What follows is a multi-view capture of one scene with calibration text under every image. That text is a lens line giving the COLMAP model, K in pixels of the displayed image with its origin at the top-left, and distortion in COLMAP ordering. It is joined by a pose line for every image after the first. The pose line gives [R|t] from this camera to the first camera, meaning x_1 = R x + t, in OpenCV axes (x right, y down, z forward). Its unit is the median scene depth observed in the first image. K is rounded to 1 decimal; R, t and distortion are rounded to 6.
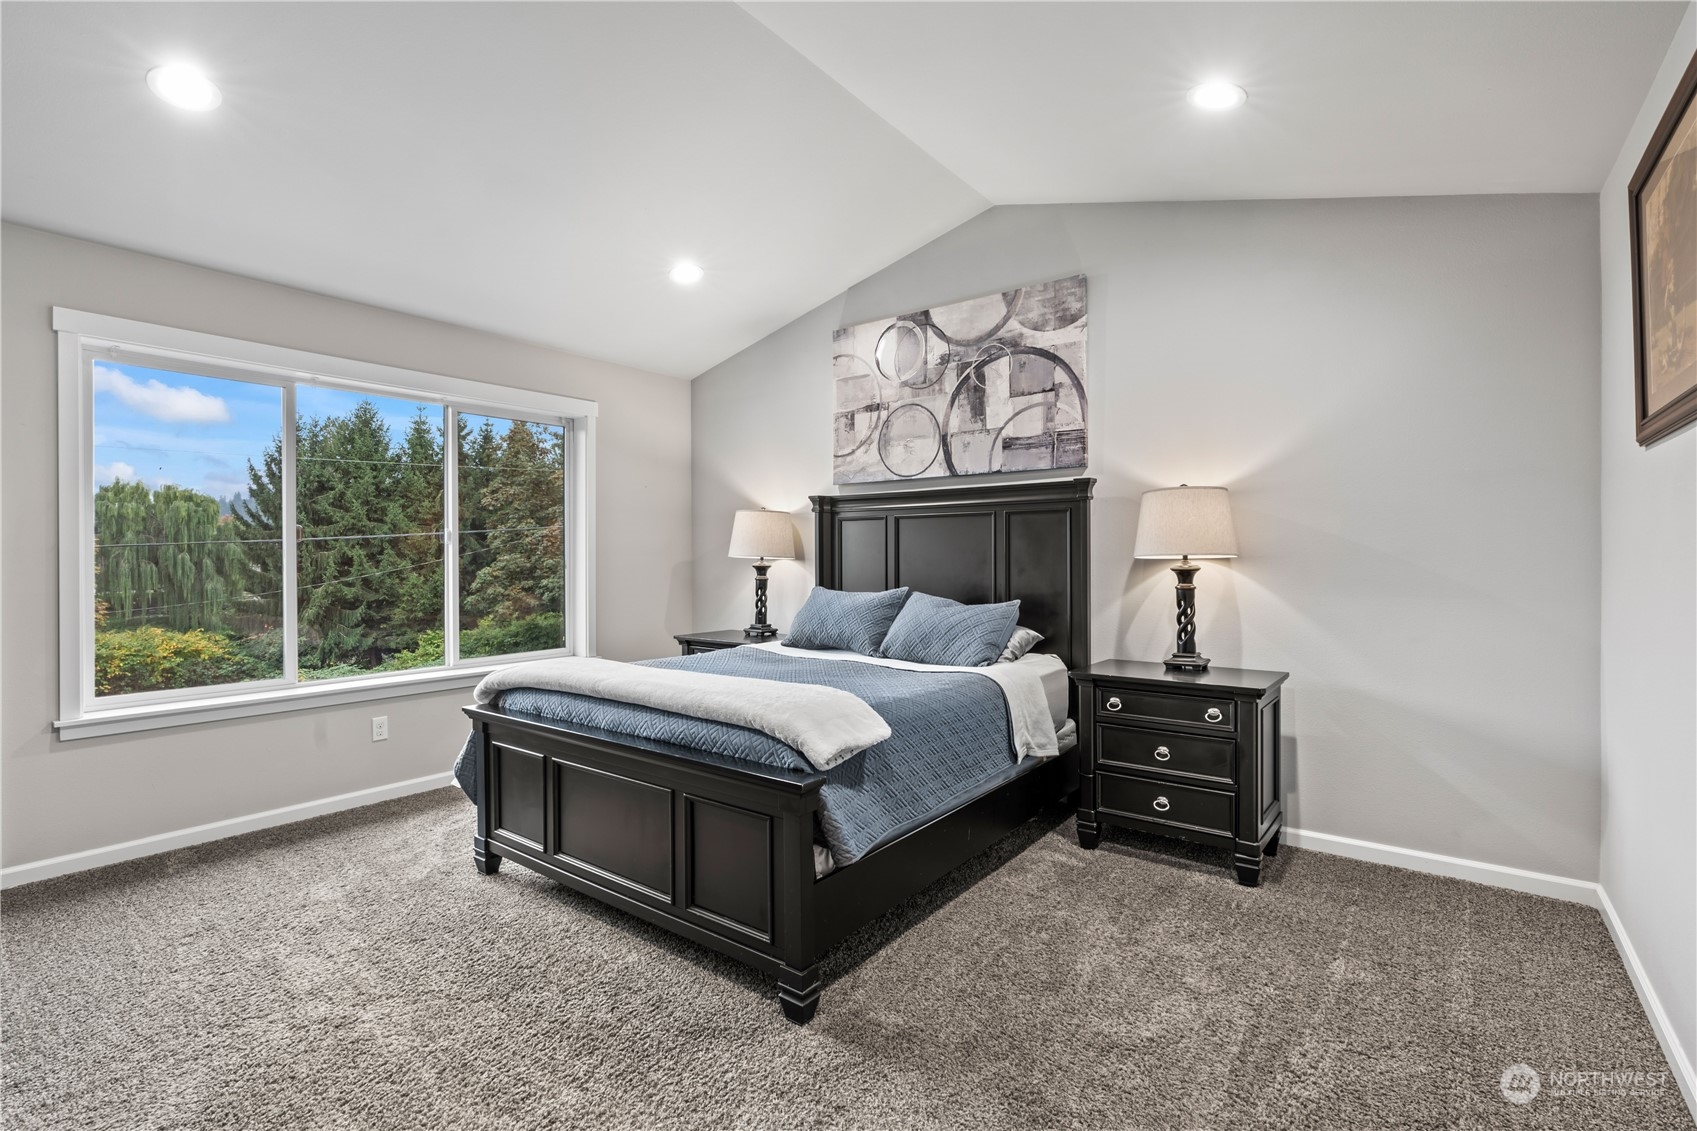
lens RADIAL K [[772.0, 0, 850.3], [0, 772.0, 564.0], [0, 0, 1]] dist [-0.003109, -0.000104]
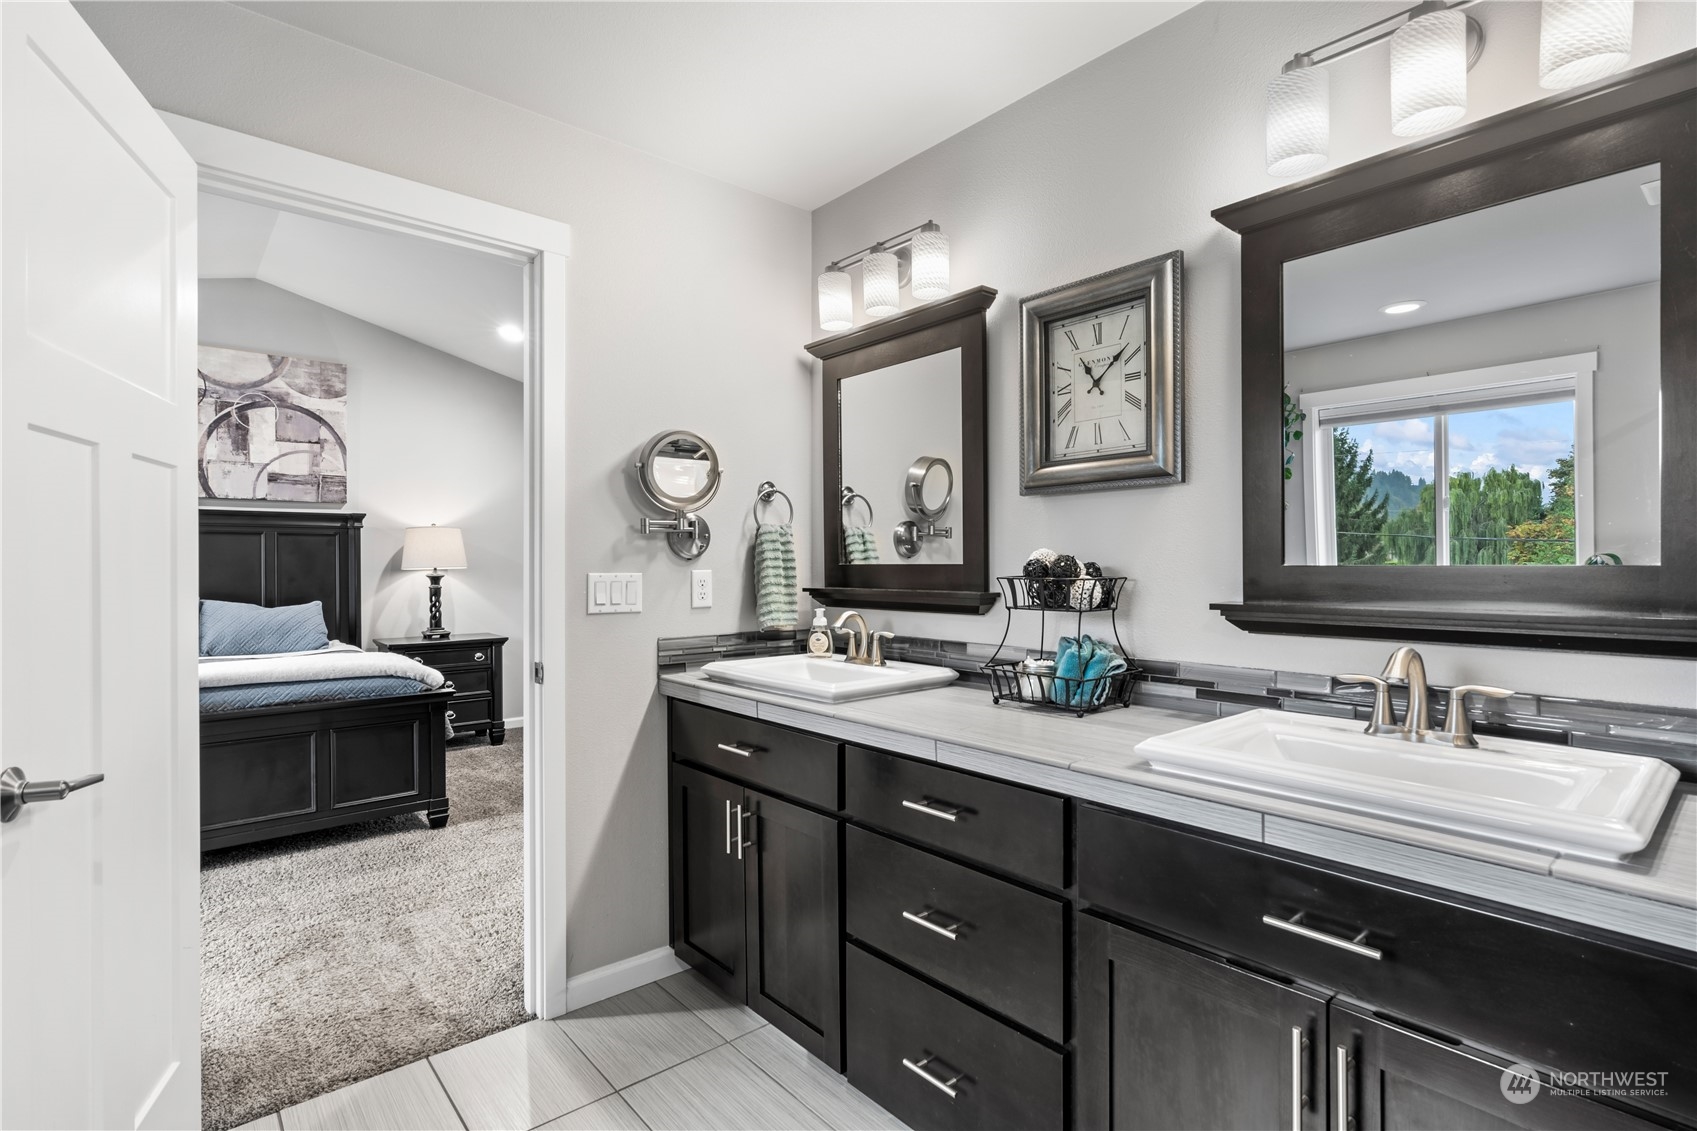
lens RADIAL K [[815.1, 0, 851.7], [0, 815.1, 563.0], [0, 0, 1]] dist [0.000013, 0.000002]
pose [[0.209237, -0.001608, 0.977864, -0.895023], [0.006386, 0.999980, 0.000278, -0.013138], [-0.977844, 0.006186, 0.209242, -0.184643]]
